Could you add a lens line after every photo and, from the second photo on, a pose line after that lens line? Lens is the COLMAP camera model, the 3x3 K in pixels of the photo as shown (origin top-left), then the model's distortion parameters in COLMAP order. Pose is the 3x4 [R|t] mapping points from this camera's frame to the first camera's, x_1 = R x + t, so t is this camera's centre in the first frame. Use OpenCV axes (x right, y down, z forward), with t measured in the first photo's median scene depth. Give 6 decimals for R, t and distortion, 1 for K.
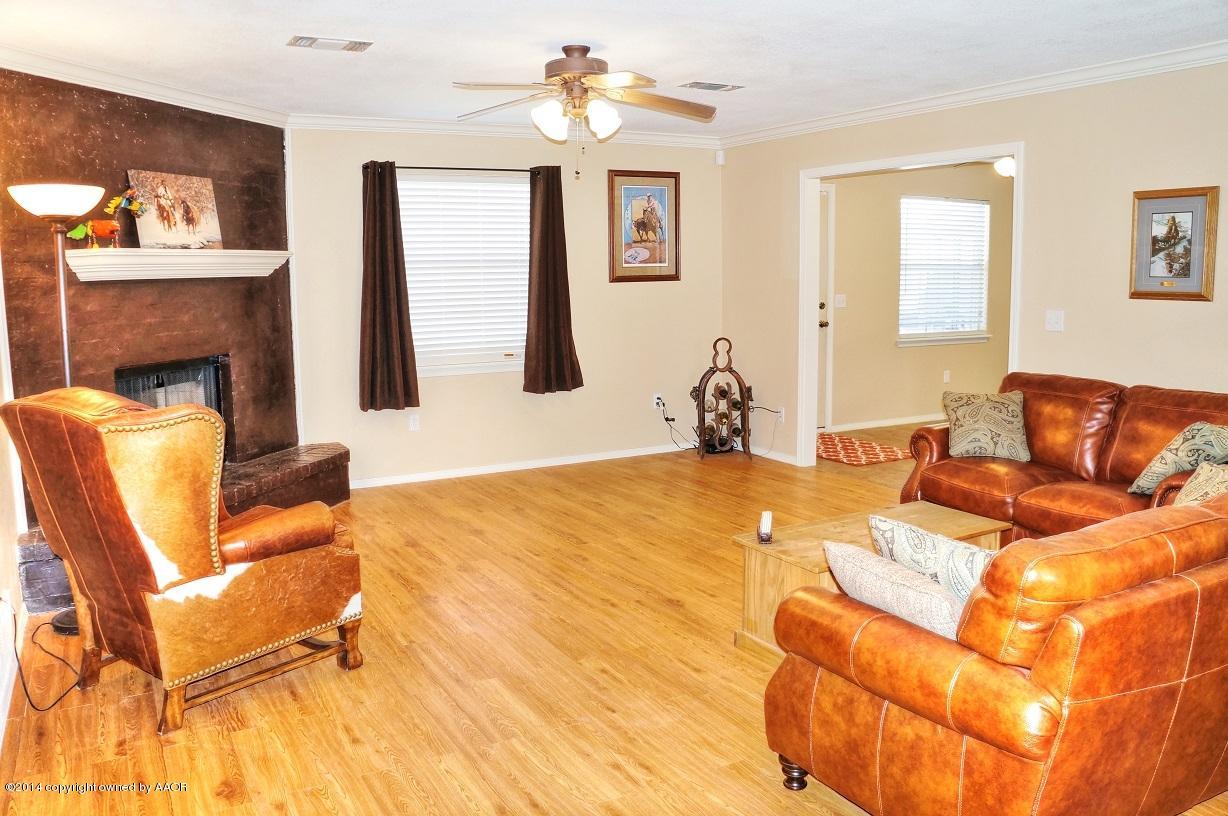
lens RADIAL K [[997.5, 0, 616.0], [0, 997.5, 405.9], [0, 0, 1]] dist [-0.061123, -0.002999]
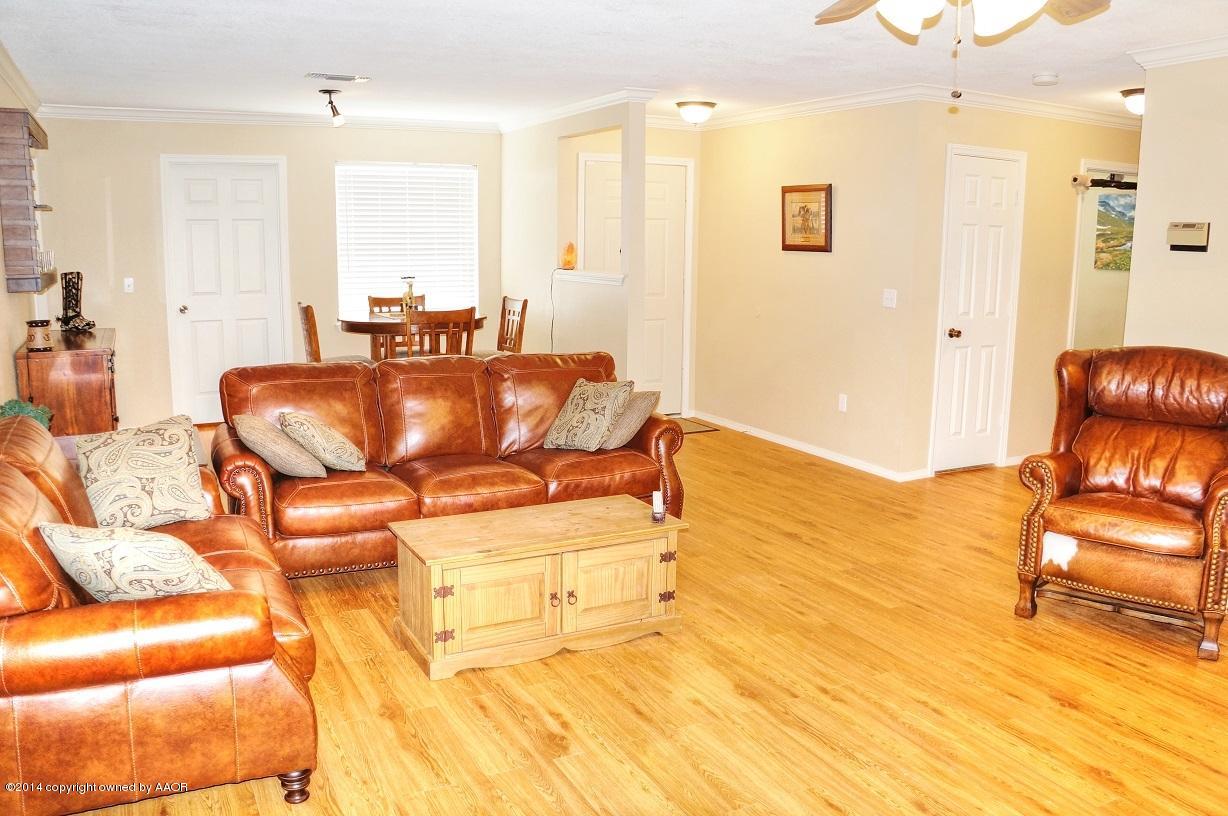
lens RADIAL K [[997.5, 0, 612.1], [0, 997.5, 404.6], [0, 0, 1]] dist [-0.061123, -0.002999]
pose [[-0.999609, -0.011423, 0.025511, 0.148803], [-0.003128, 0.952667, 0.304001, -0.256218], [-0.027776, 0.303803, -0.952330, 1.689879]]
